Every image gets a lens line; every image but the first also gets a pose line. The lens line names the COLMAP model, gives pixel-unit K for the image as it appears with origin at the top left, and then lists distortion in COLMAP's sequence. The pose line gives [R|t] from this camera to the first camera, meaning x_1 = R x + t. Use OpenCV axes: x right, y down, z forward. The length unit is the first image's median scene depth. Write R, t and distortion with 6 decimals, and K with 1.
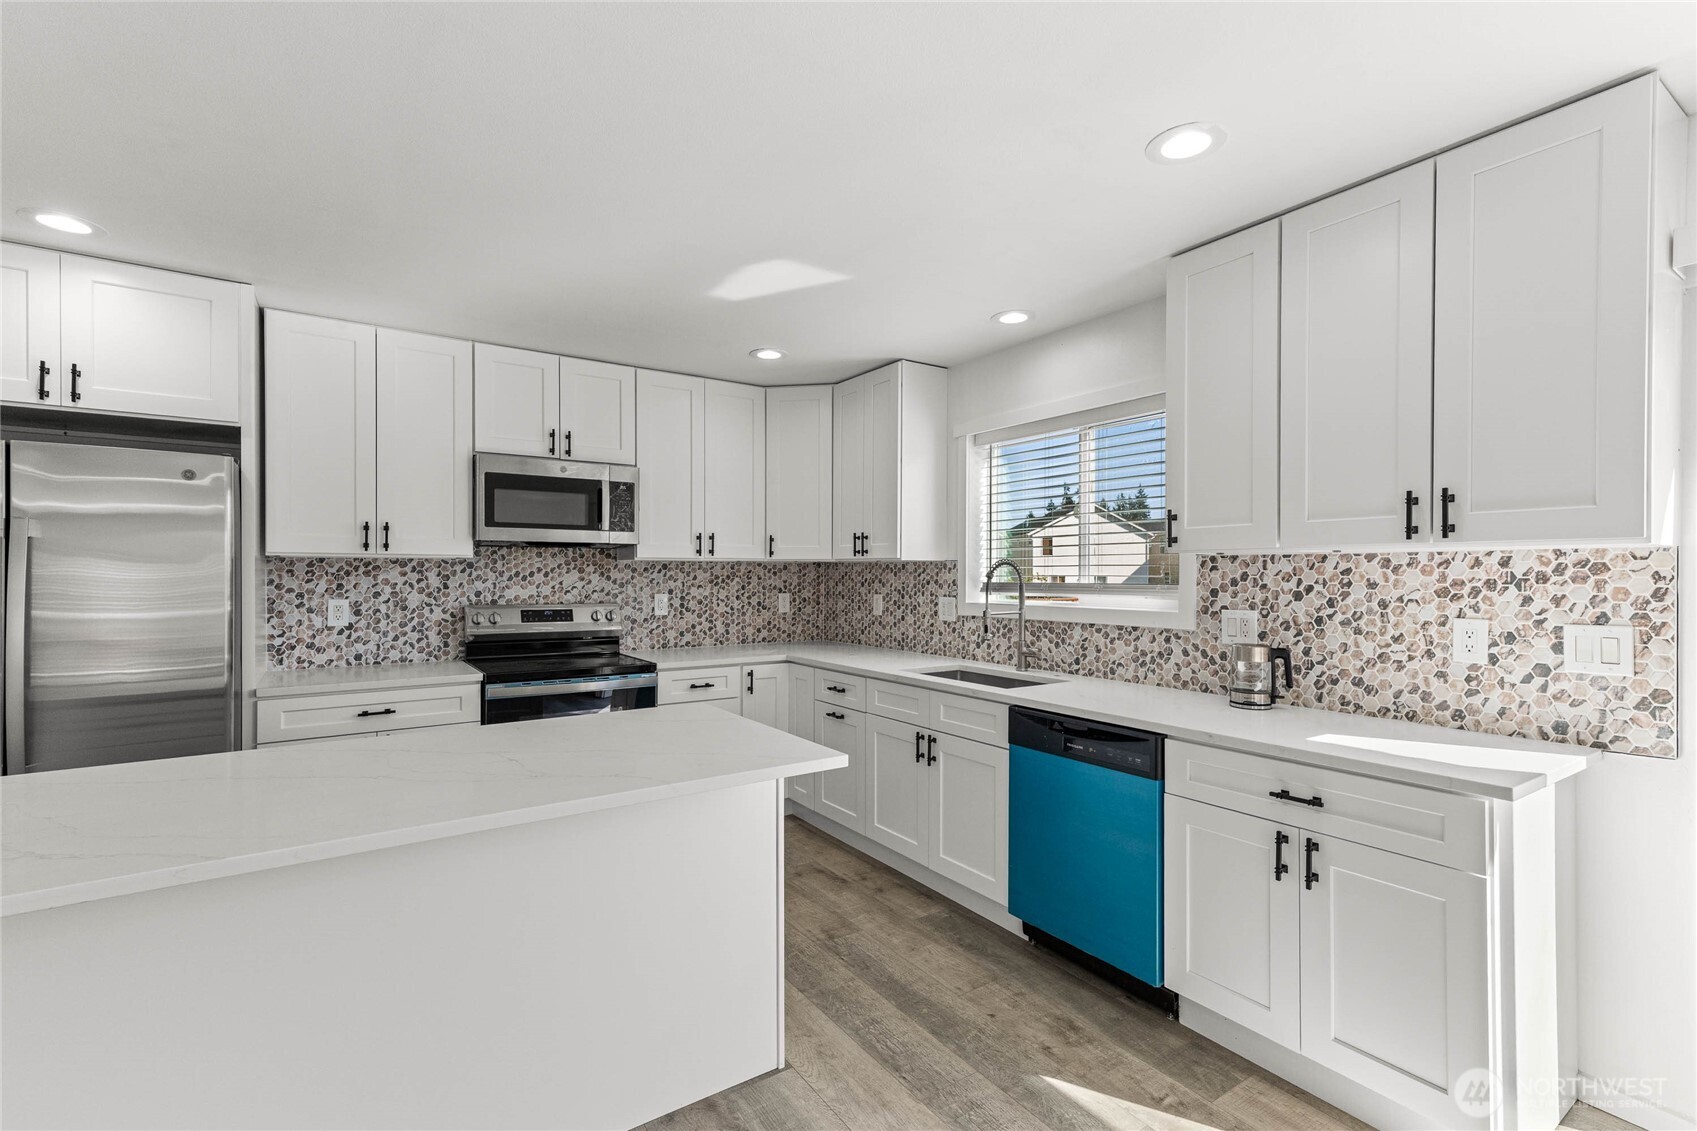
lens RADIAL K [[757.6, 0, 863.1], [0, 757.6, 577.0], [0, 0, 1]] dist [0.019079, -0.001849]
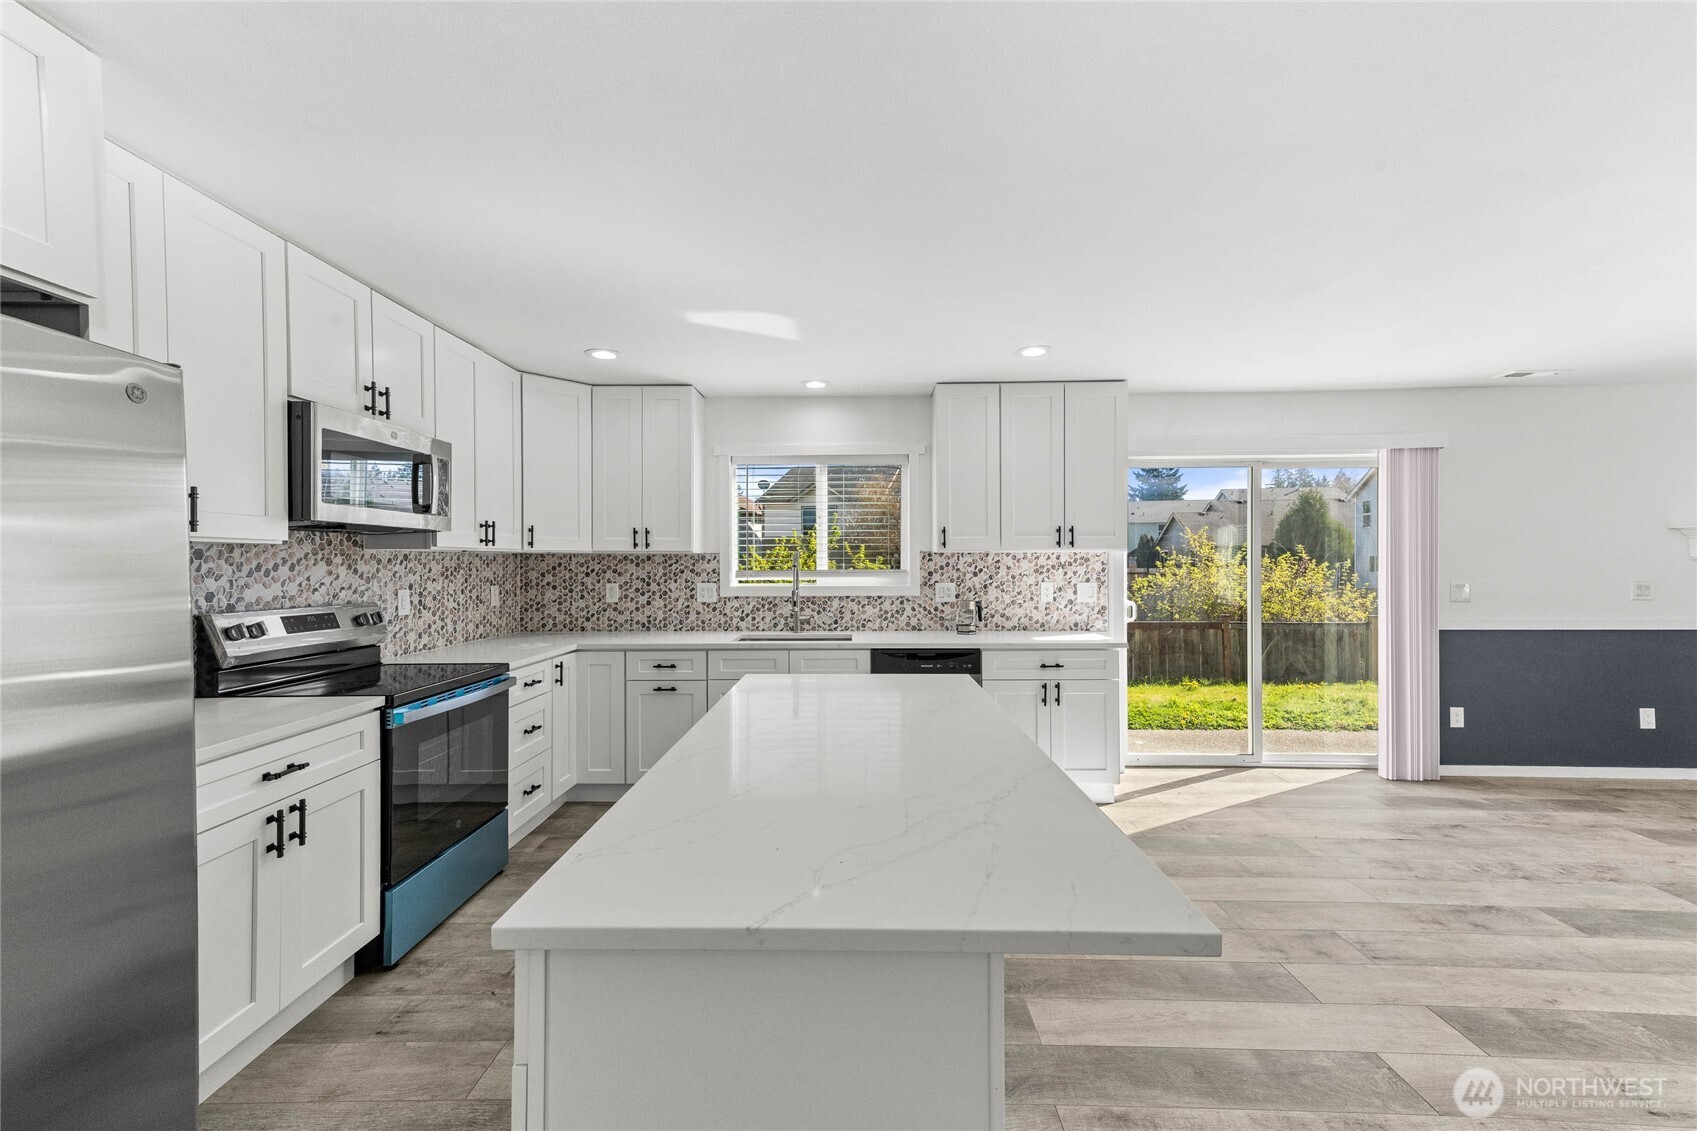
lens RADIAL K [[663.1, 0, 848.5], [0, 663.1, 565.3], [0, 0, 1]] dist [0.021420, 0.001330]
pose [[0.577895, -0.006189, 0.816088, -0.704035], [0.008331, 0.999964, 0.001683, -0.002270], [-0.816069, 0.005826, 0.577925, 0.203645]]
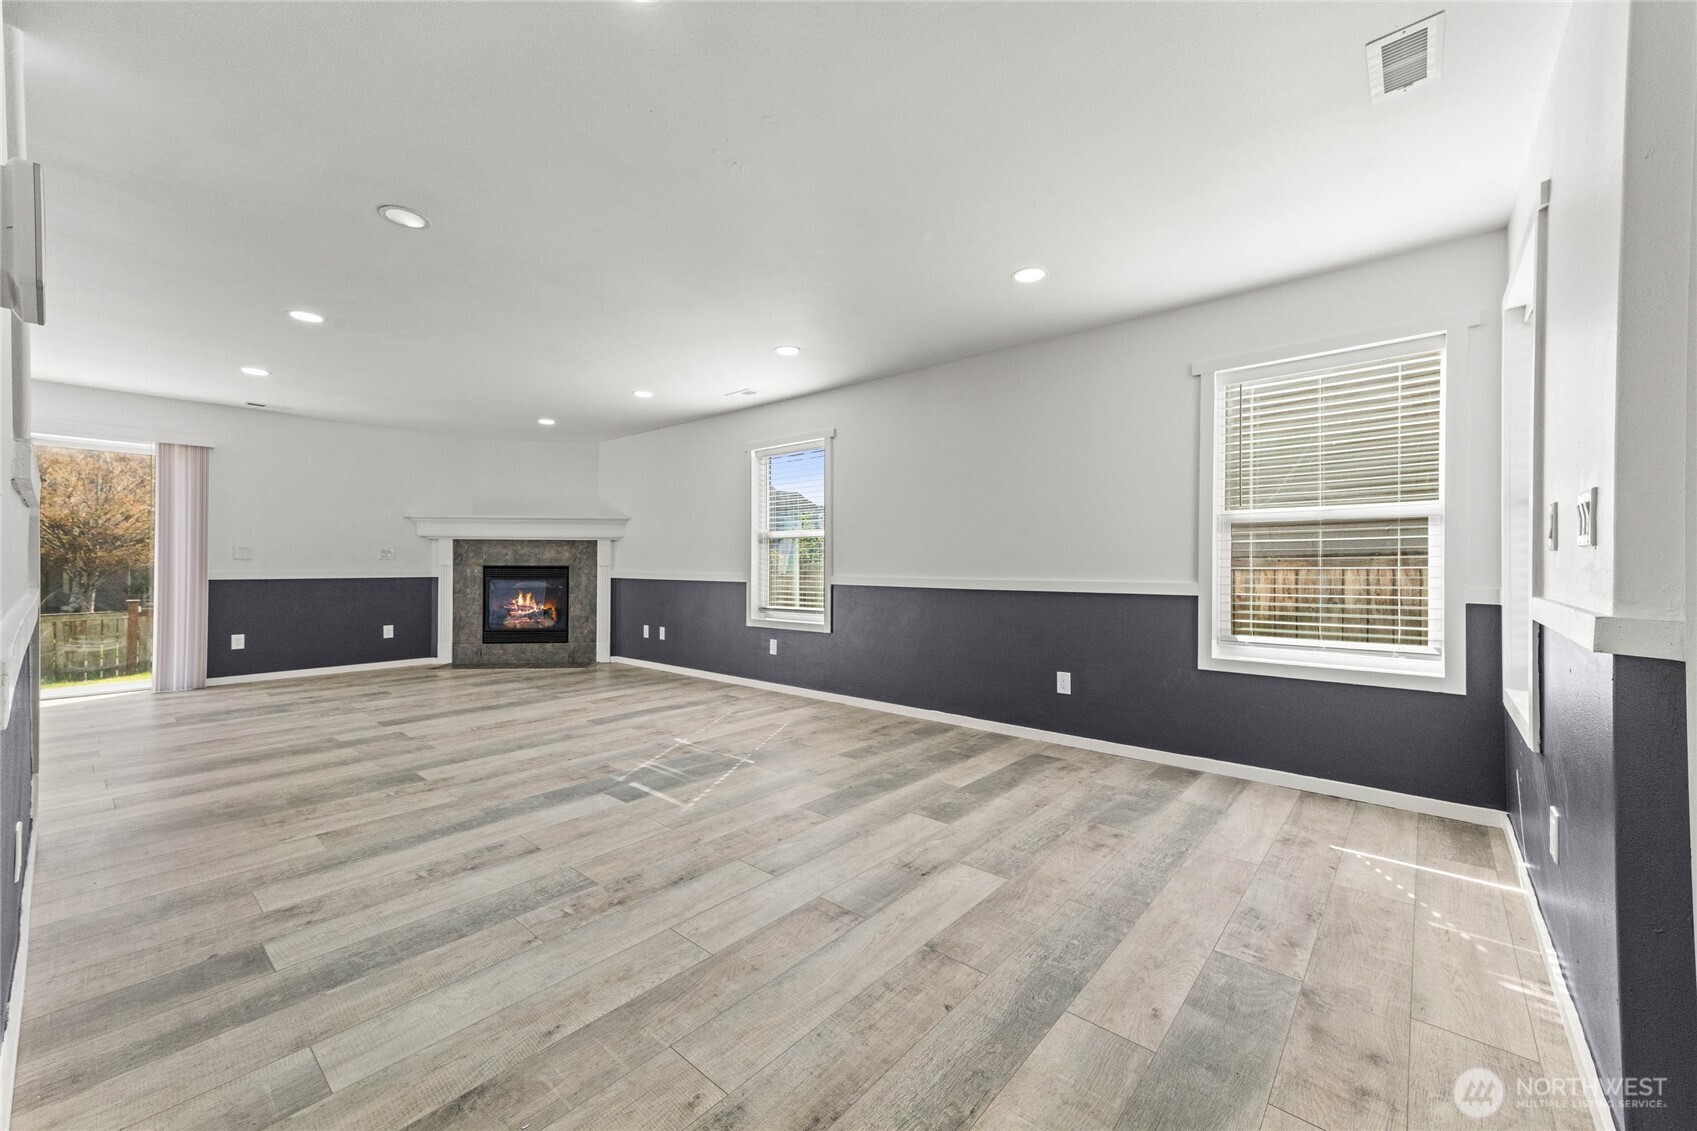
lens RADIAL K [[663.1, 0, 839.2], [0, 663.1, 561.4], [0, 0, 1]] dist [0.021420, 0.001330]
pose [[-0.244499, 0.002633, 0.969646, -1.106362], [0.000476, 0.999997, -0.002595, 0.082418], [-0.969649, -0.000173, -0.244500, -1.023057]]
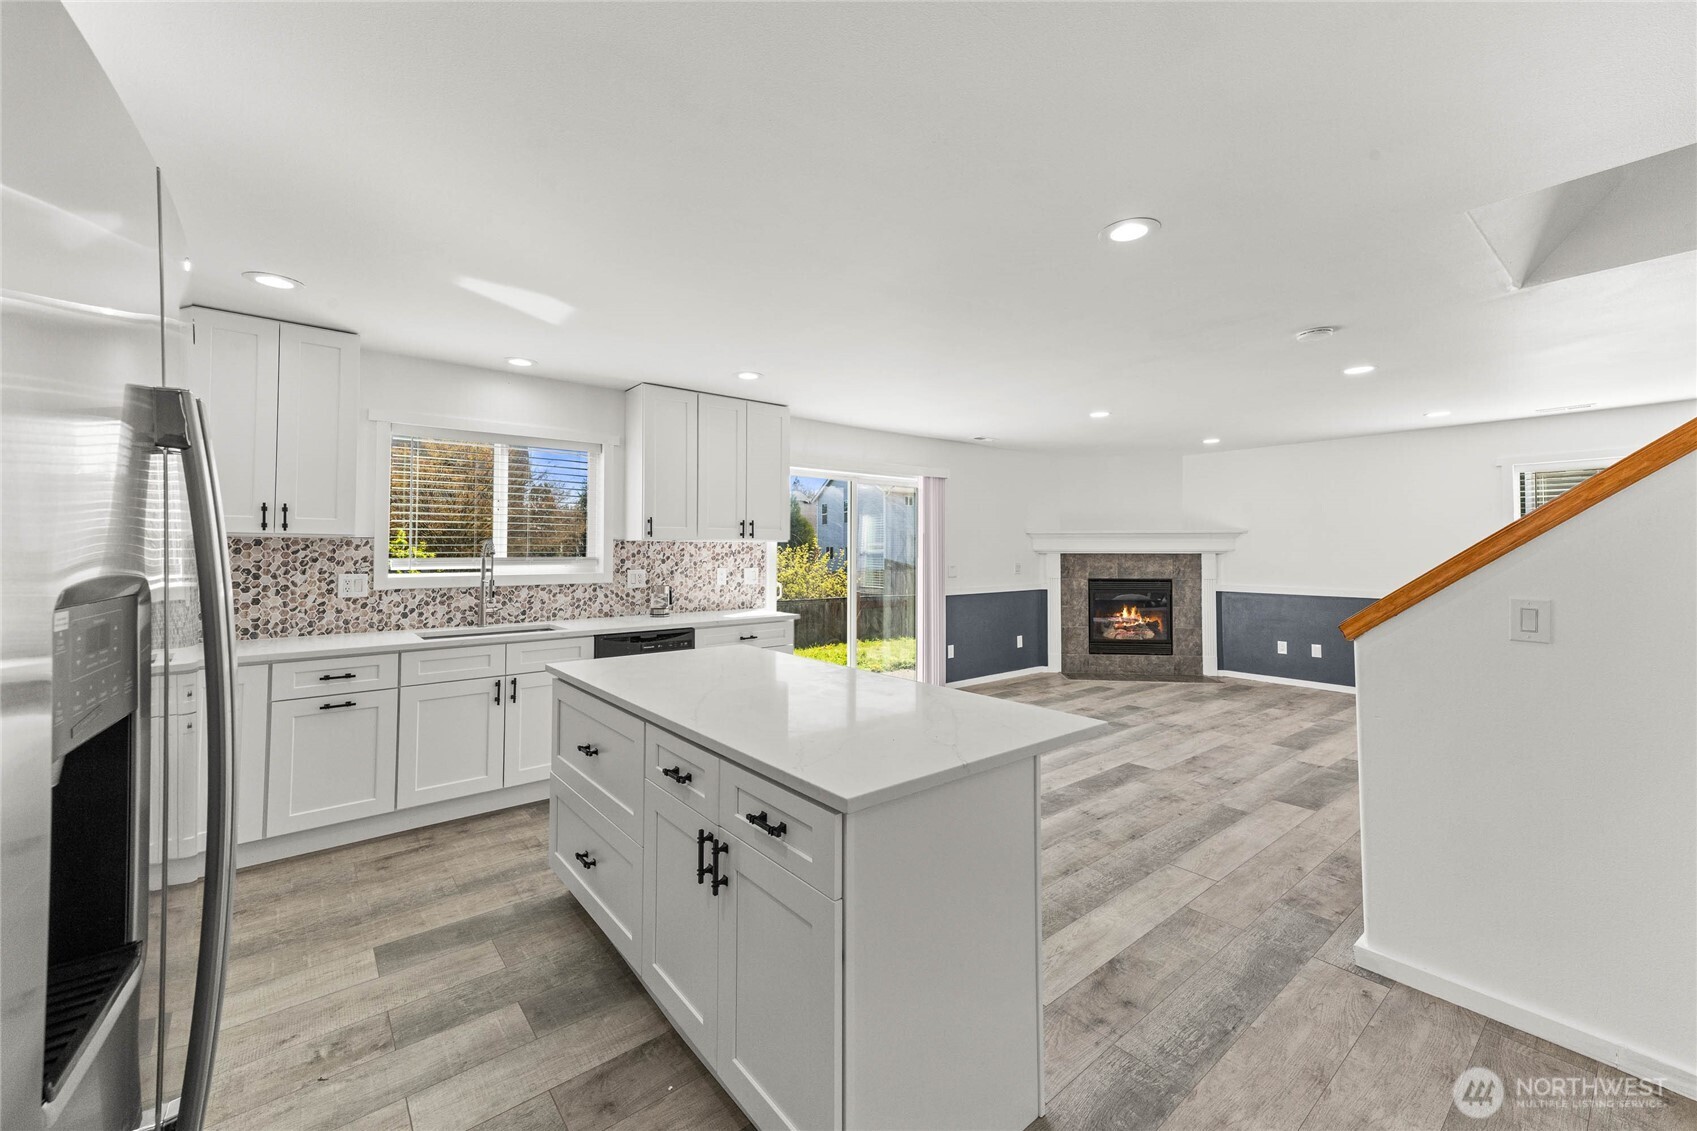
lens RADIAL K [[663.1, 0, 839.7], [0, 663.1, 536.3], [0, 0, 1]] dist [0.021420, 0.001330]
pose [[-0.077879, 0.022054, 0.996719, -0.916820], [0.004158, 0.999754, -0.021797, -0.001357], [-0.996954, 0.002447, -0.077951, 0.466330]]
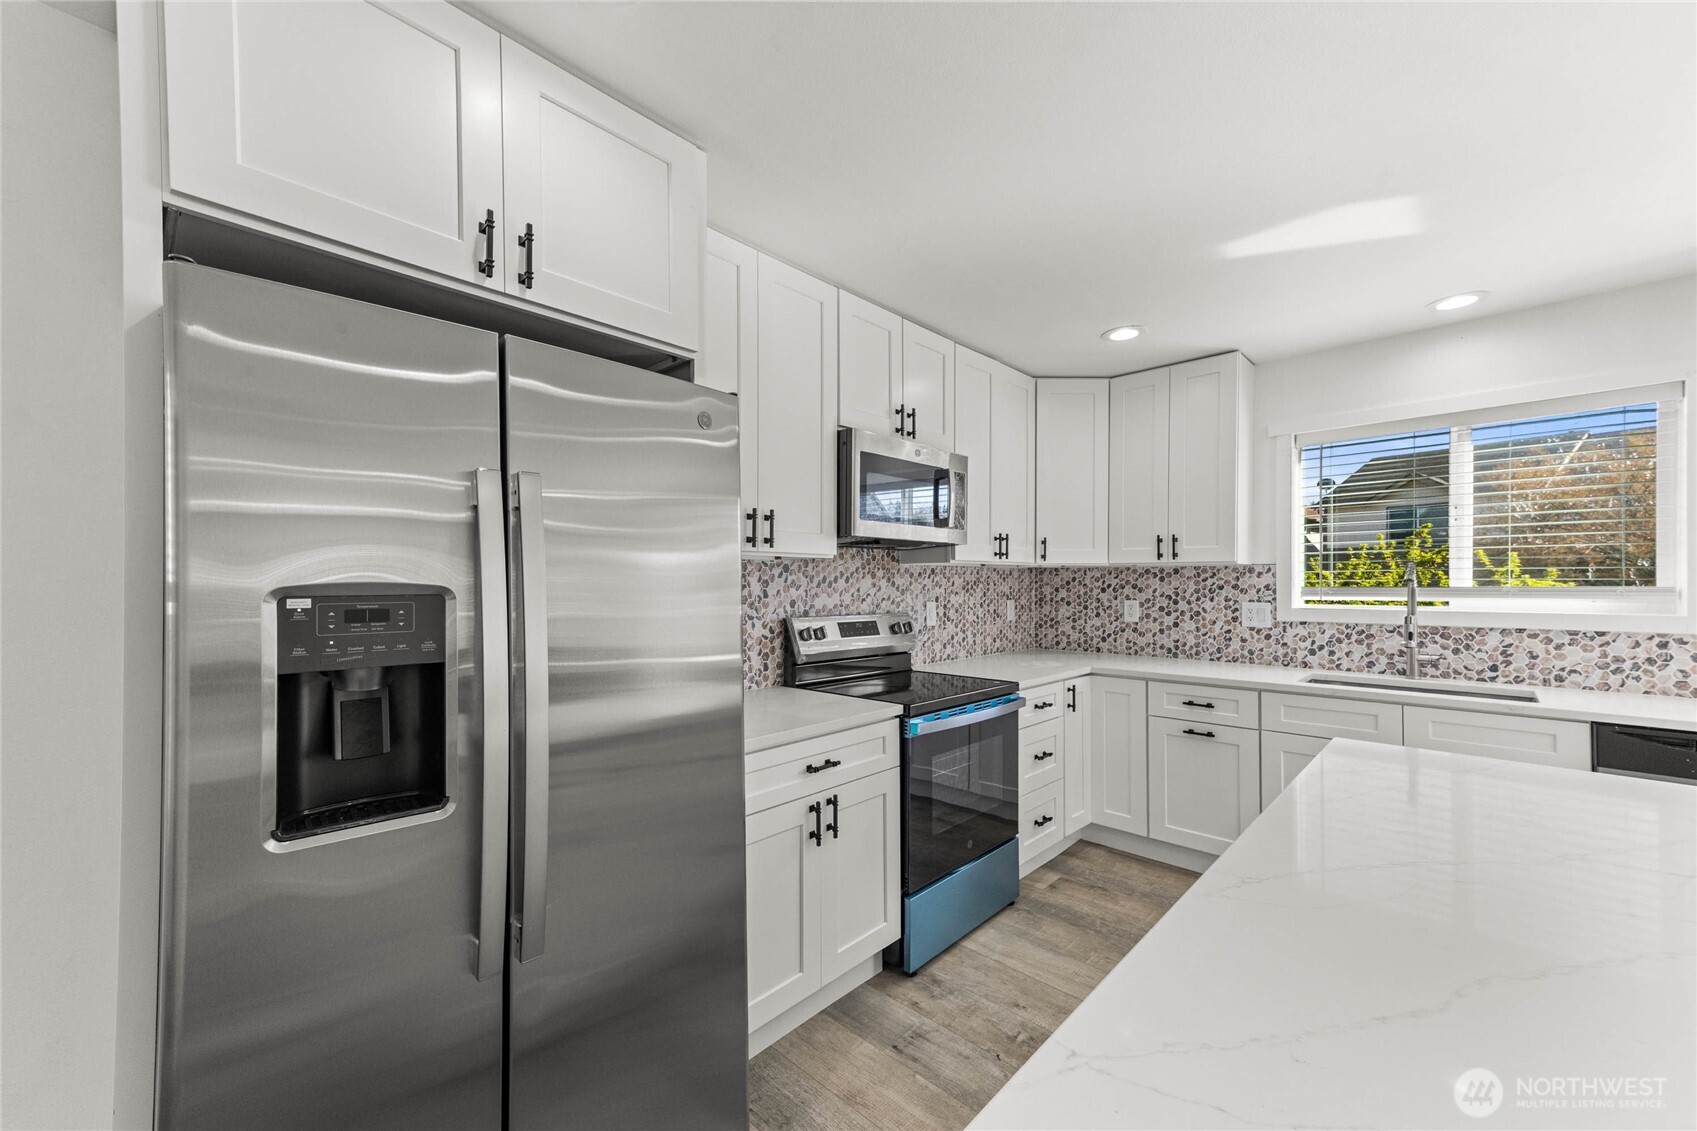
lens RADIAL K [[663.1, 0, 851.2], [0, 663.1, 581.6], [0, 0, 1]] dist [0.021420, 0.001330]
pose [[0.977372, -0.002774, 0.211512, -0.627678], [0.004212, 0.999971, -0.006349, 0.003741], [-0.211488, 0.007097, 0.977355, 0.309336]]
